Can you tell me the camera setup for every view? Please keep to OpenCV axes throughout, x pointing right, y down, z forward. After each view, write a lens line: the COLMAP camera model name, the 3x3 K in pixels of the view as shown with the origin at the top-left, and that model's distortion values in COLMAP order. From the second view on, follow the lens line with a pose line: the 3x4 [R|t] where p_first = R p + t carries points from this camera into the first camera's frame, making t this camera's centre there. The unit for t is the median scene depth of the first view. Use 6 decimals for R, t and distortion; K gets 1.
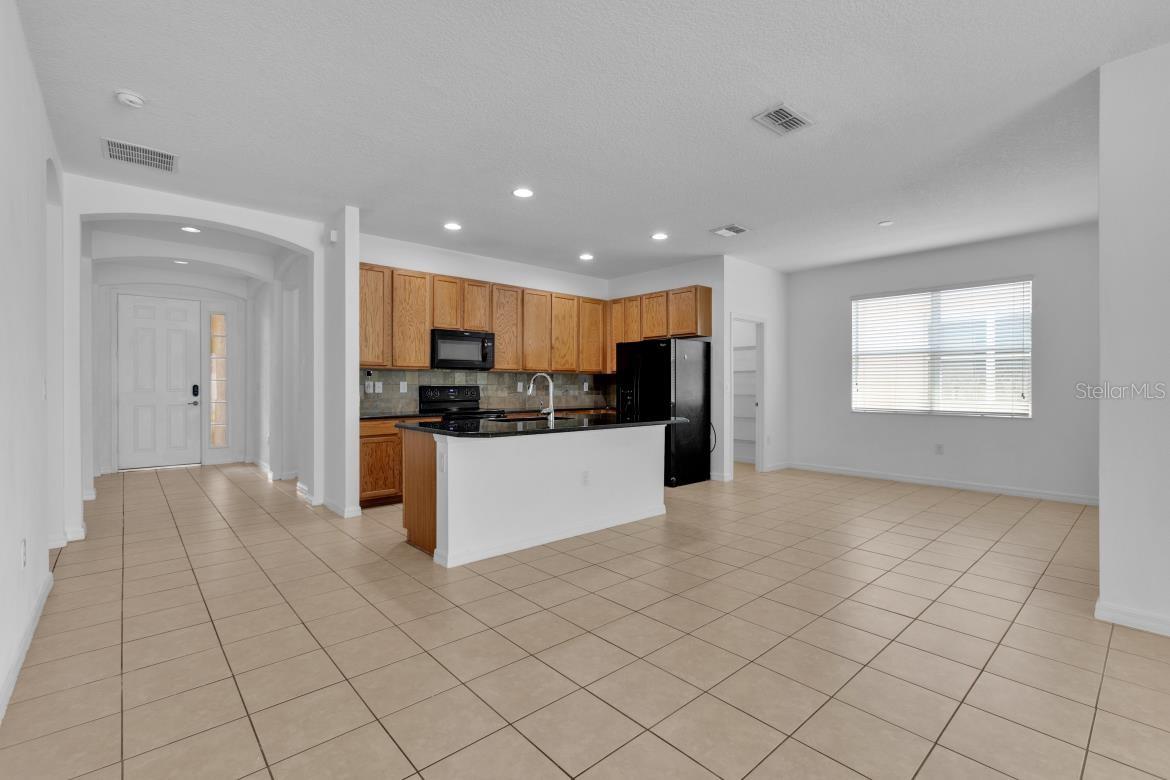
lens RADIAL K [[516.0, 0, 582.1], [0, 516.0, 388.7], [0, 0, 1]] dist [-0.008347, 0.003894]
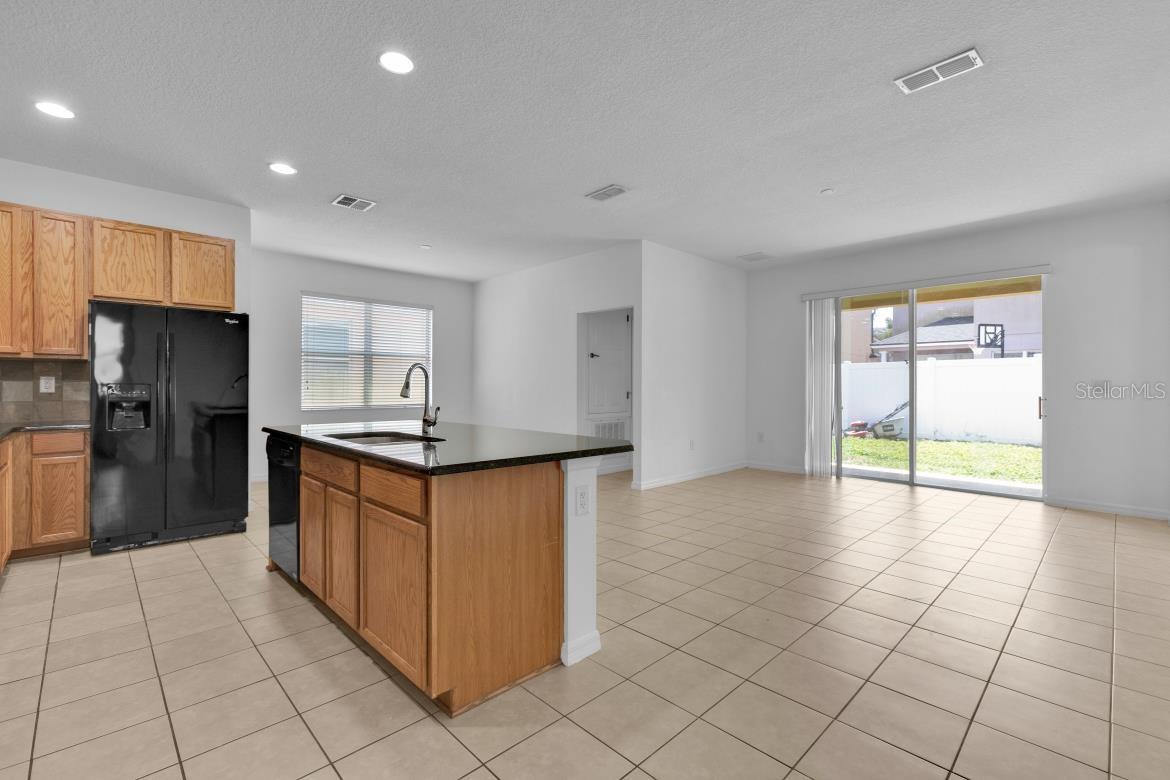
lens RADIAL K [[516.0, 0, 588.3], [0, 516.0, 383.2], [0, 0, 1]] dist [-0.008347, 0.003894]
pose [[-0.040674, 0.002398, 0.999170, -0.484476], [0.005361, 0.999983, -0.002182, -0.001629], [-0.999158, 0.005268, -0.040686, 0.533660]]
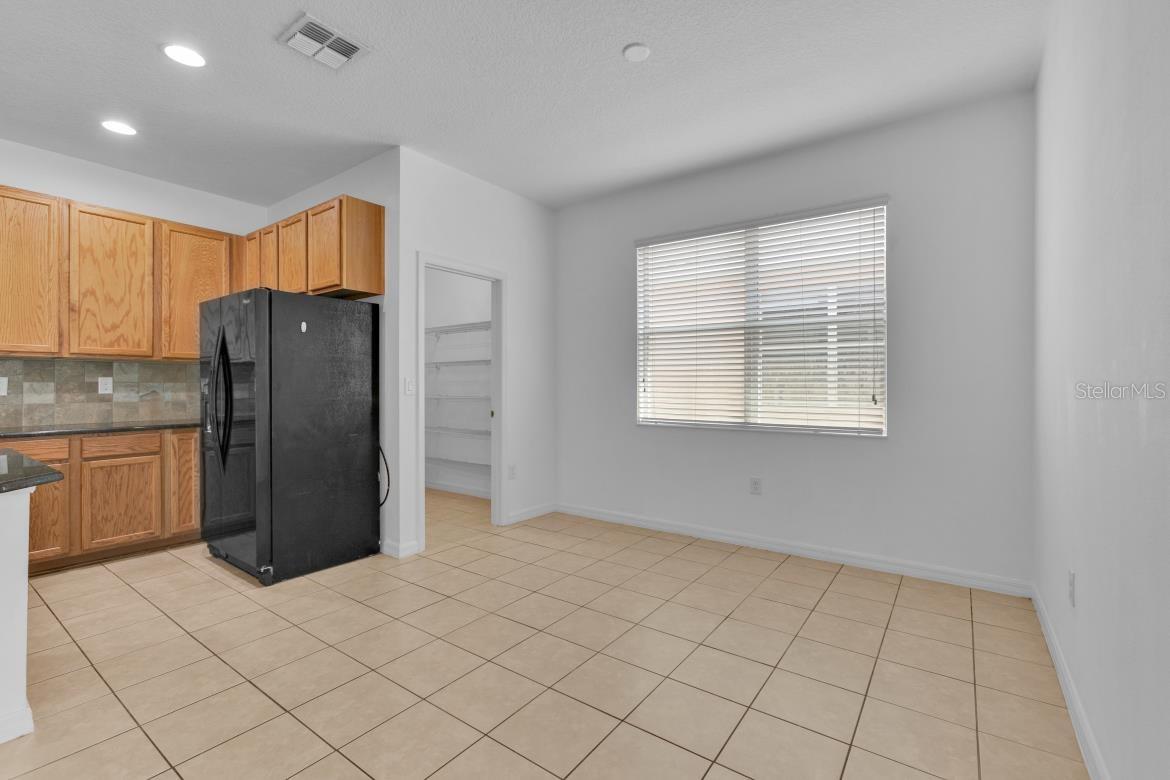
lens RADIAL K [[516.0, 0, 589.1], [0, 516.0, 386.0], [0, 0, 1]] dist [-0.008347, 0.003894]
pose [[0.979803, -0.003052, 0.199941, 0.357723], [0.002959, 0.999995, 0.000763, -0.002886], [-0.199943, -0.000156, 0.979808, 0.415084]]
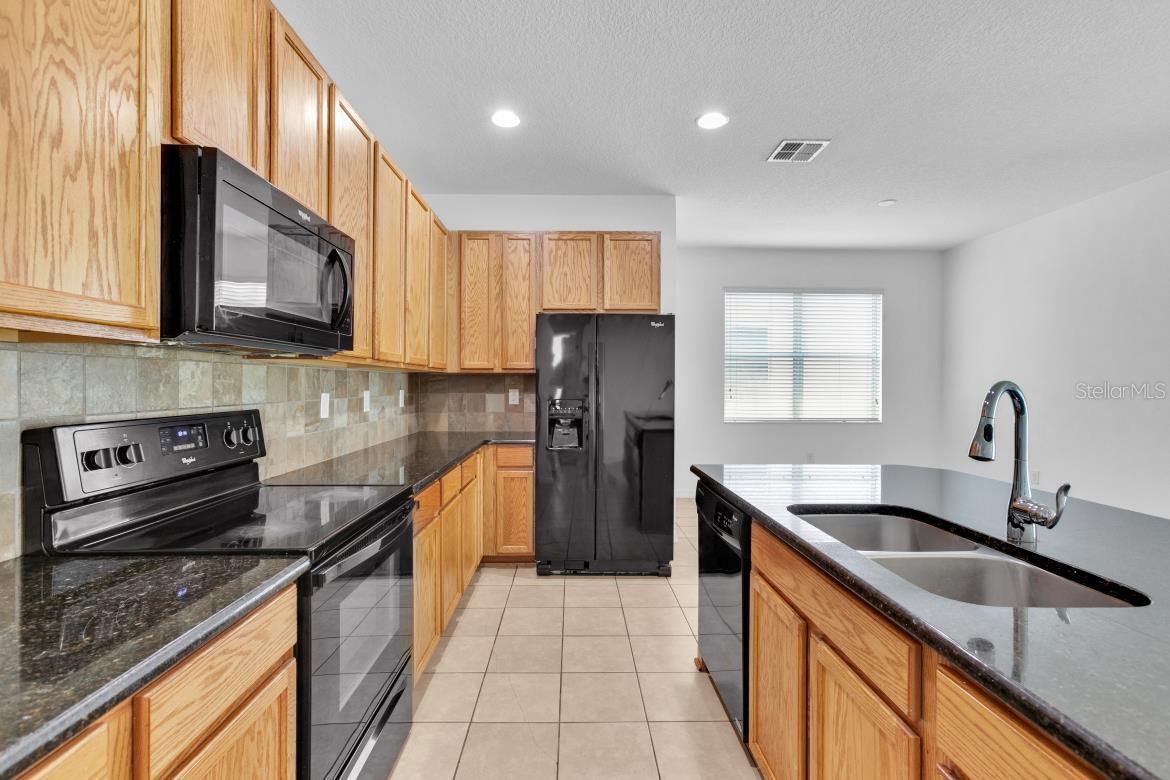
lens RADIAL K [[516.0, 0, 580.7], [0, 516.0, 390.0], [0, 0, 1]] dist [-0.008347, 0.003894]
pose [[0.657874, -0.008117, 0.753084, -0.293956], [0.001703, 0.999955, 0.009291, -0.018683], [-0.753126, -0.004830, 0.657859, 0.651006]]
